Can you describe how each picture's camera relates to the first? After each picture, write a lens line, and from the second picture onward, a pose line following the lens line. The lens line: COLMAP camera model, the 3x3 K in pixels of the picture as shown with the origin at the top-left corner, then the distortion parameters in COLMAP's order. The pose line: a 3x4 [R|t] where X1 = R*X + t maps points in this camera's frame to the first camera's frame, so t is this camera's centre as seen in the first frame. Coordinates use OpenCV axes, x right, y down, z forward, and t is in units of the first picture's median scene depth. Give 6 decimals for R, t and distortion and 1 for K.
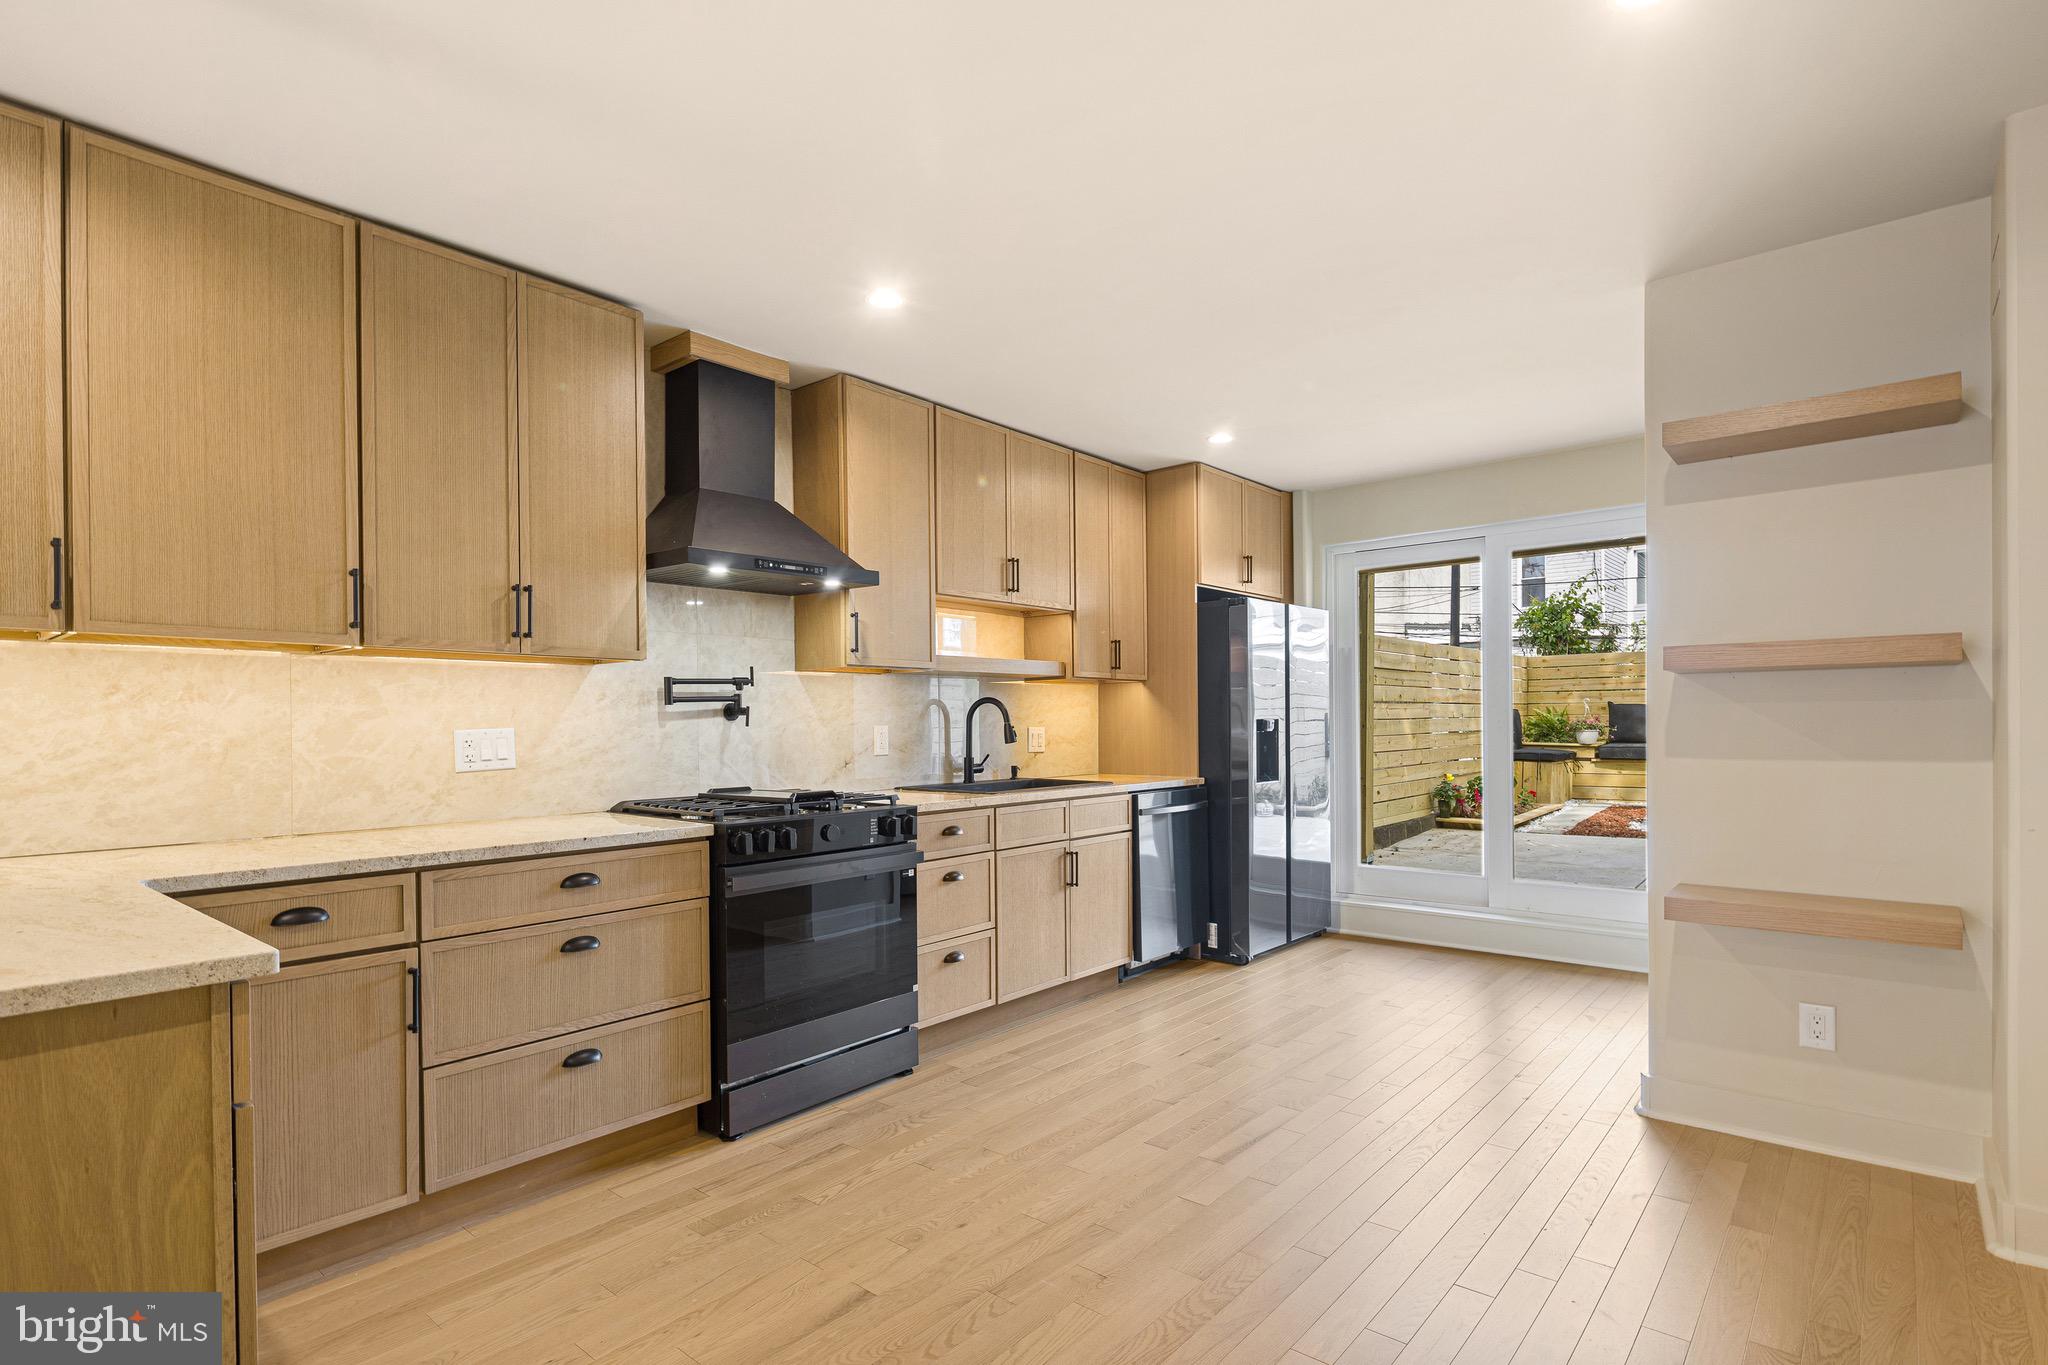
lens RADIAL K [[1004.3, 0, 1033.0], [0, 1004.3, 730.8], [0, 0, 1]] dist [-0.000655, -0.000296]
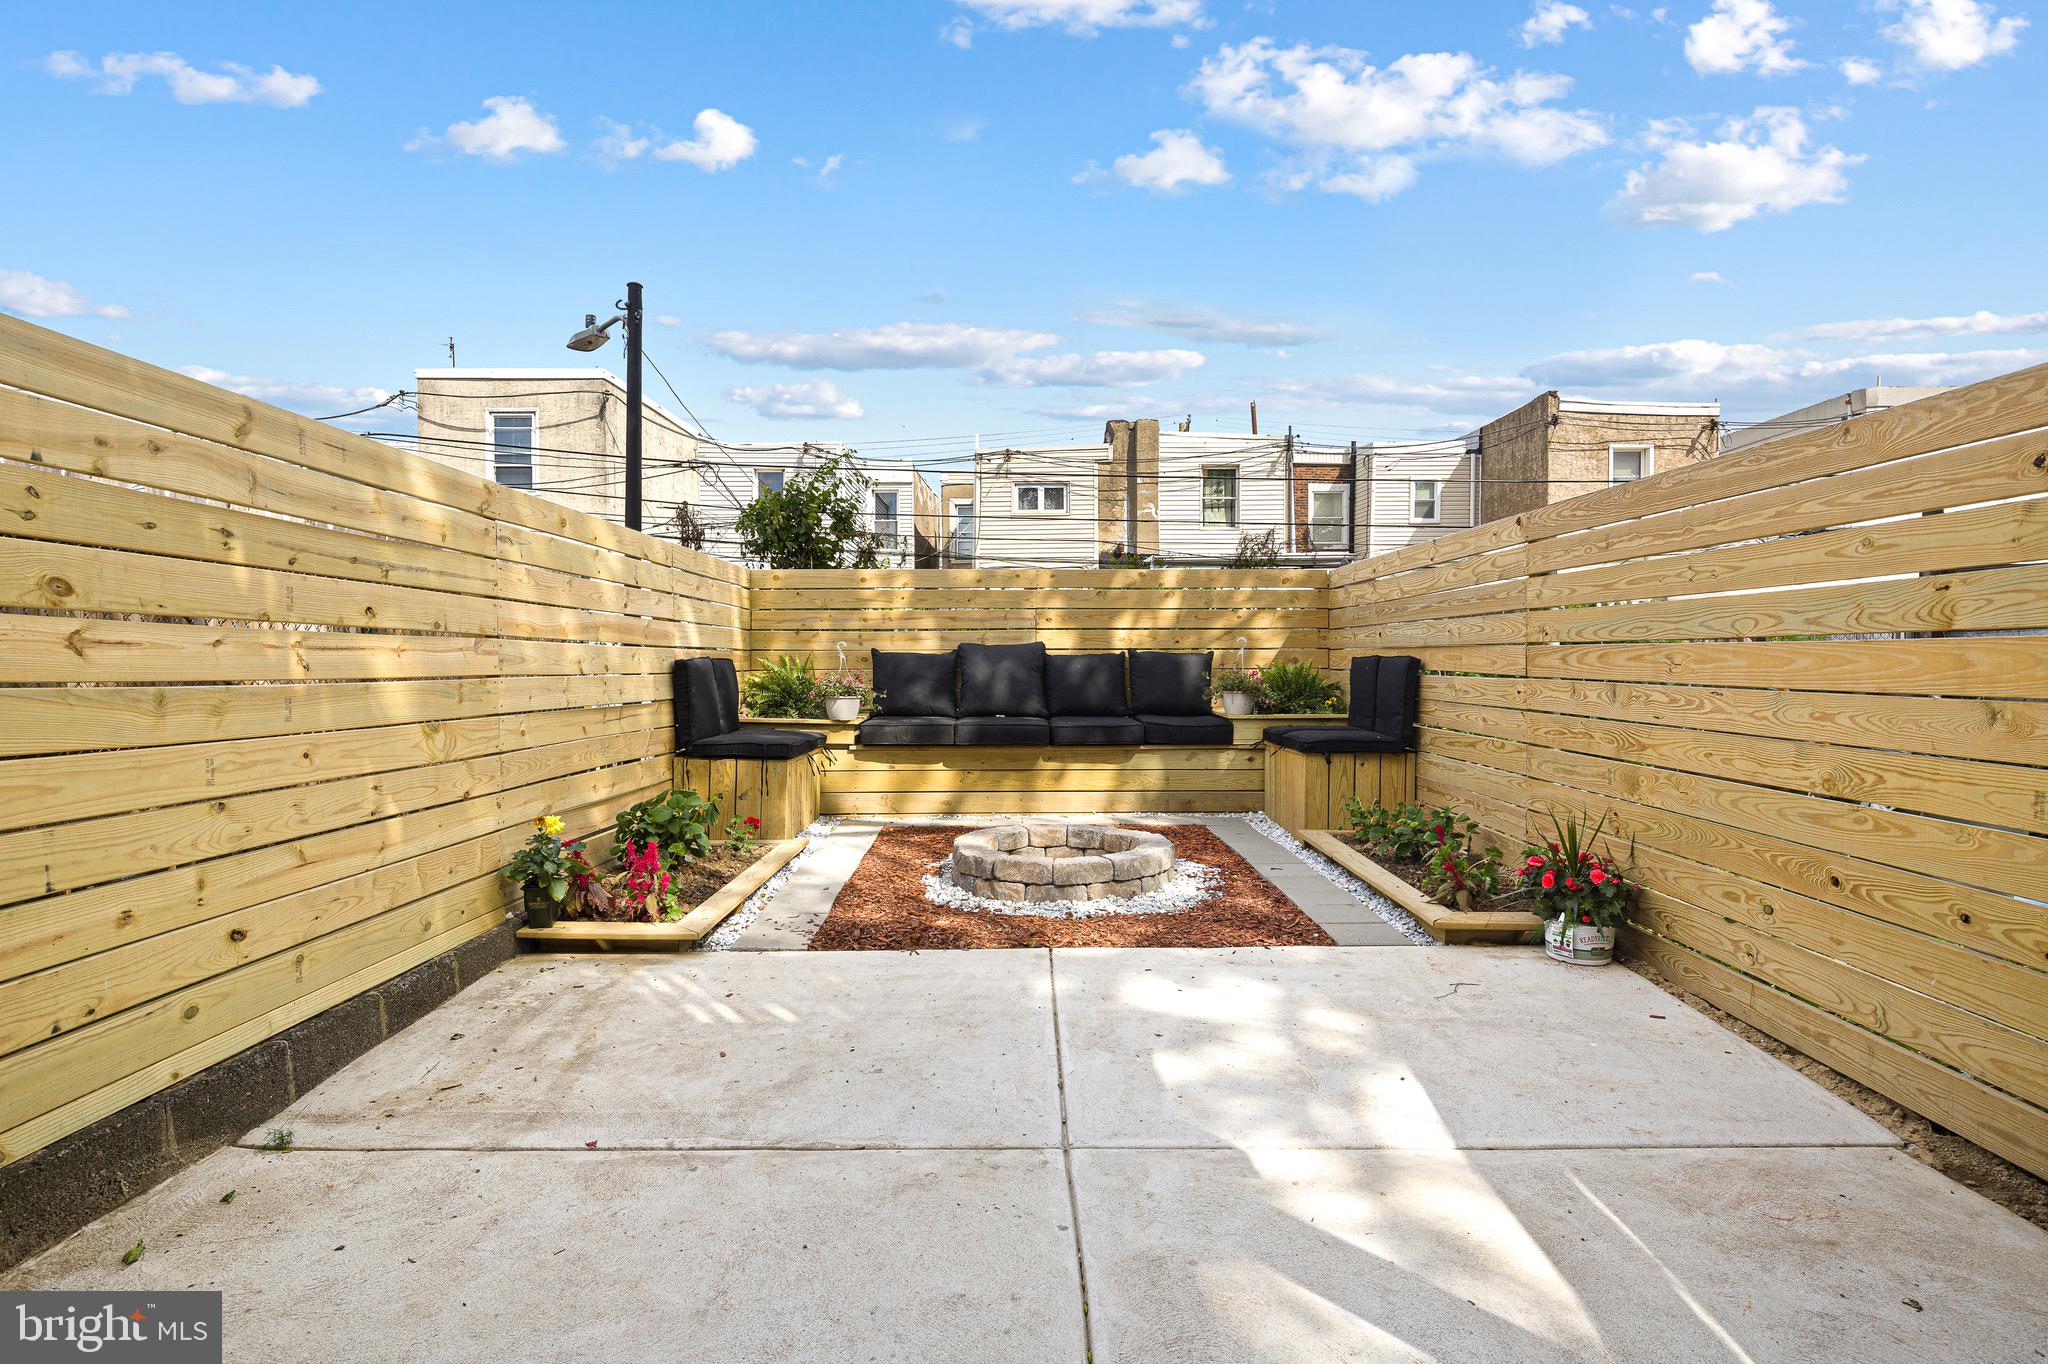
lens RADIAL K [[1004.3, 0, 1015.9], [0, 1004.3, 694.2], [0, 0, 1]] dist [-0.000655, -0.000296]
pose [[0.769118, -0.009149, 0.639042, 0.795492], [0.002566, 0.999934, 0.011227, -0.025993], [-0.639102, -0.006995, 0.769090, 1.511630]]
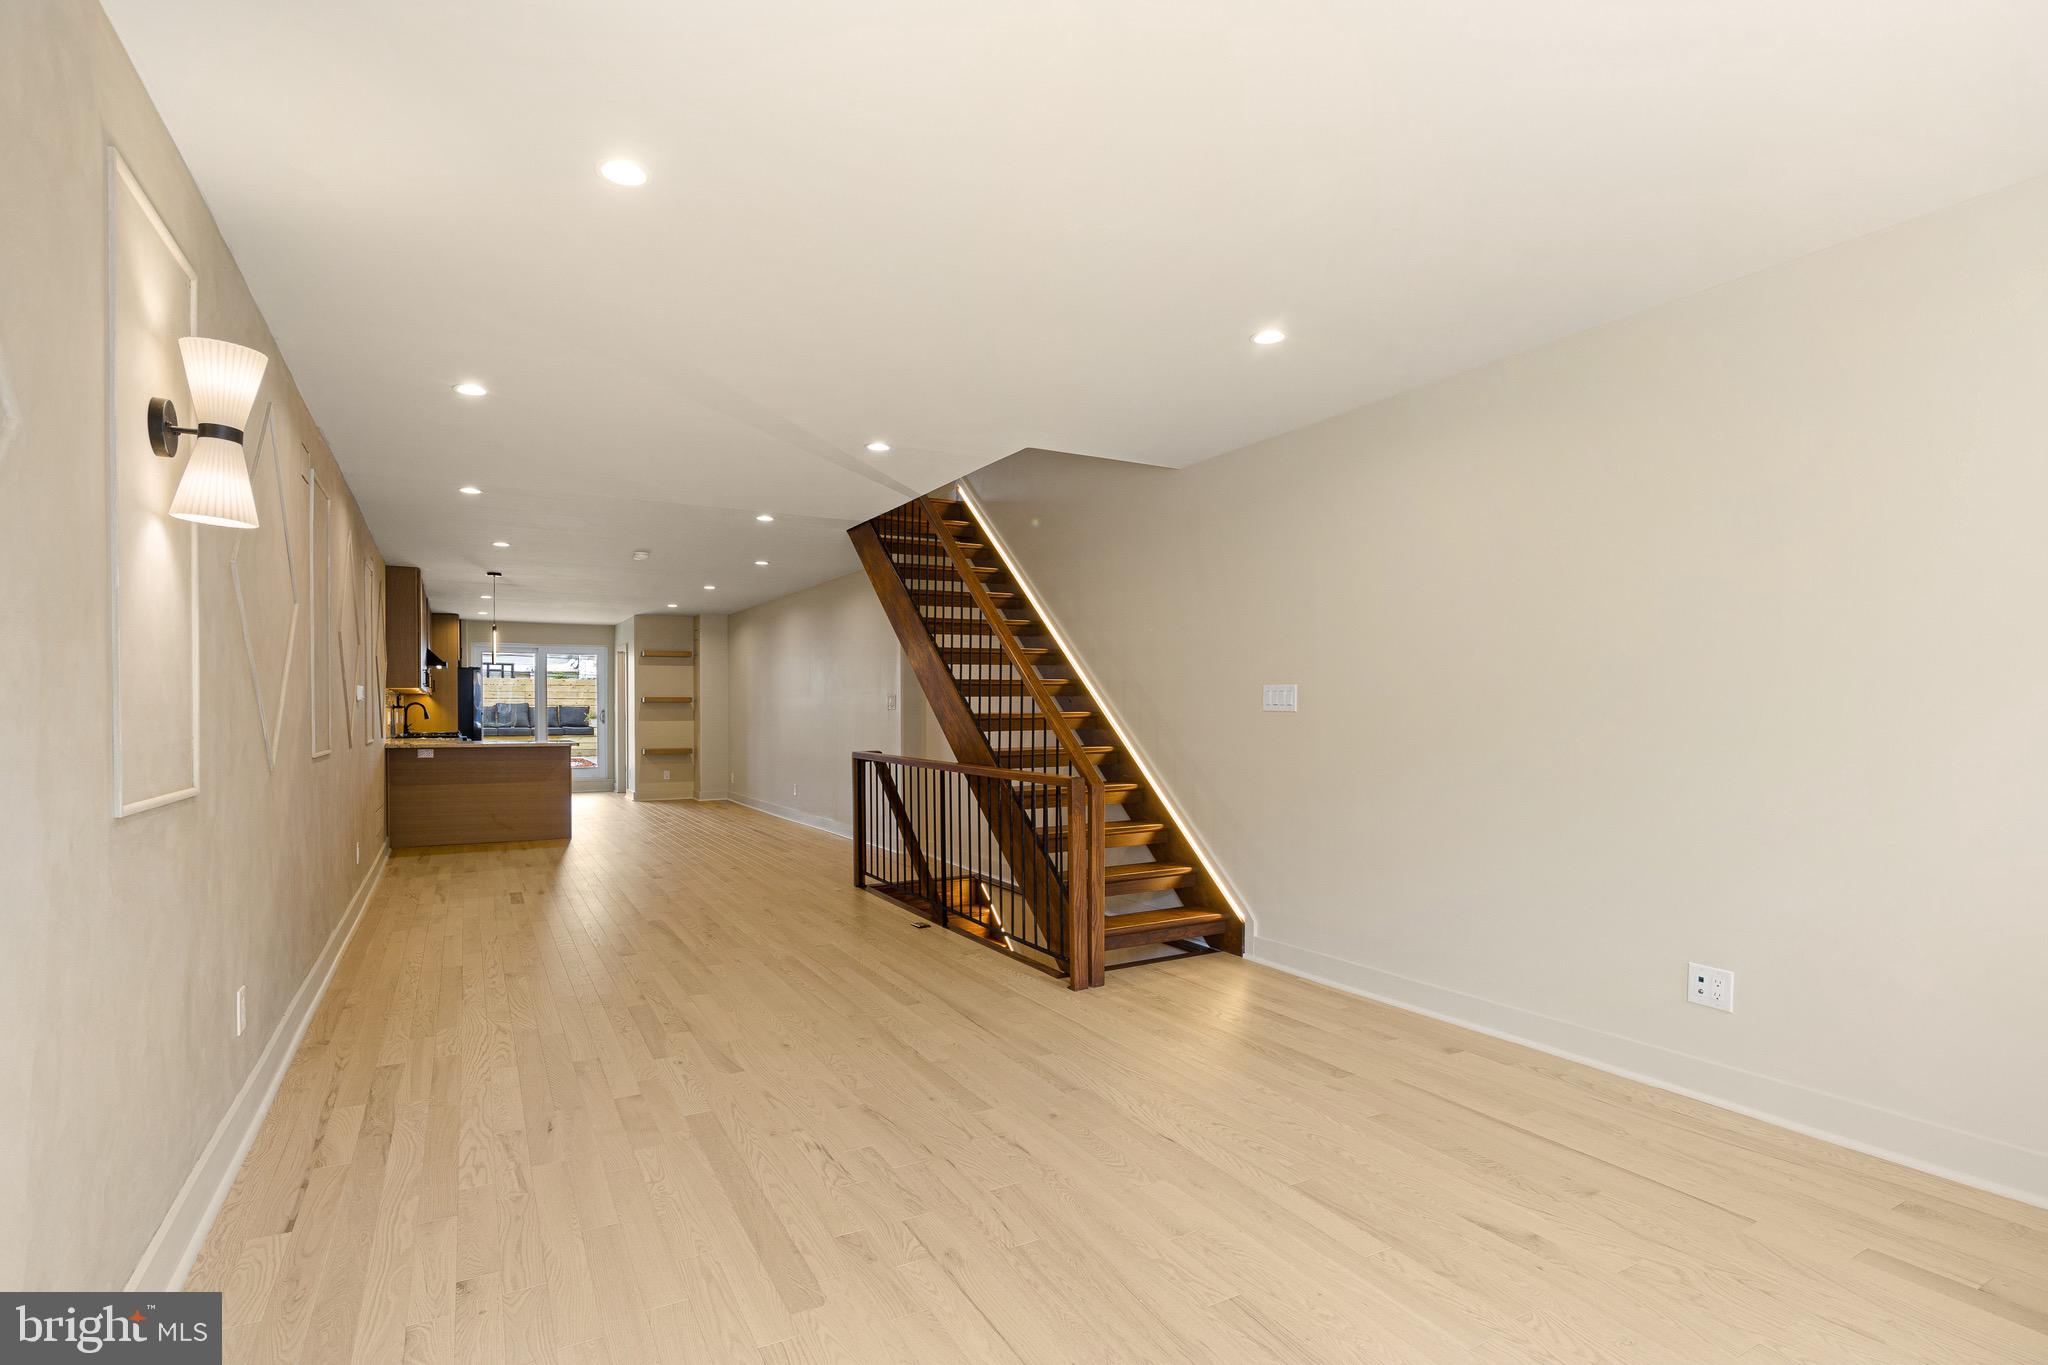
lens RADIAL K [[1004.3, 0, 1047.3], [0, 1004.3, 711.6], [0, 0, 1]] dist [-0.000655, -0.000296]
pose [[0.325064, 0.011460, 0.945623, -2.477139], [0.007297, 0.999866, -0.014625, 0.050237], [-0.945664, 0.011655, 0.324937, -1.795882]]
